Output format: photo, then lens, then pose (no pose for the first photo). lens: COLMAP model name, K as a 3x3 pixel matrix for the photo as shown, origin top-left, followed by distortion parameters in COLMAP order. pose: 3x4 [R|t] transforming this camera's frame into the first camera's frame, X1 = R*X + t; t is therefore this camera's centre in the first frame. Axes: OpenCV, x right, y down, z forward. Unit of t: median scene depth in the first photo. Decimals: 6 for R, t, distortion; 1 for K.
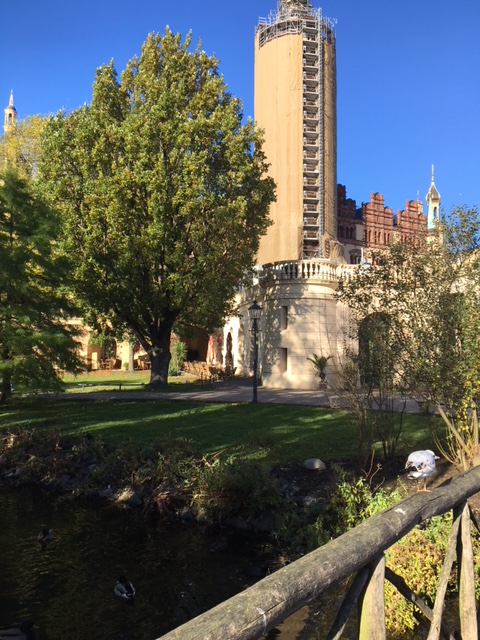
lens RADIAL K [[518.9, 0, 240.0], [0, 518.9, 320.0], [0, 0, 1]] dist [-0.003107, -0.009501]
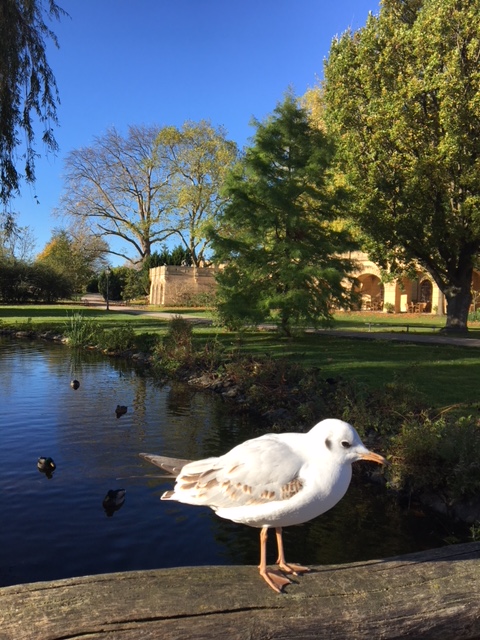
lens RADIAL K [[518.9, 0, 240.0], [0, 518.9, 320.0], [0, 0, 1]] dist [-0.003107, -0.009501]
pose [[0.811344, 0.048859, -0.582523, 0.068011], [0.011999, 0.994899, 0.100160, 0.020352], [0.584445, -0.088254, 0.806620, 0.097842]]
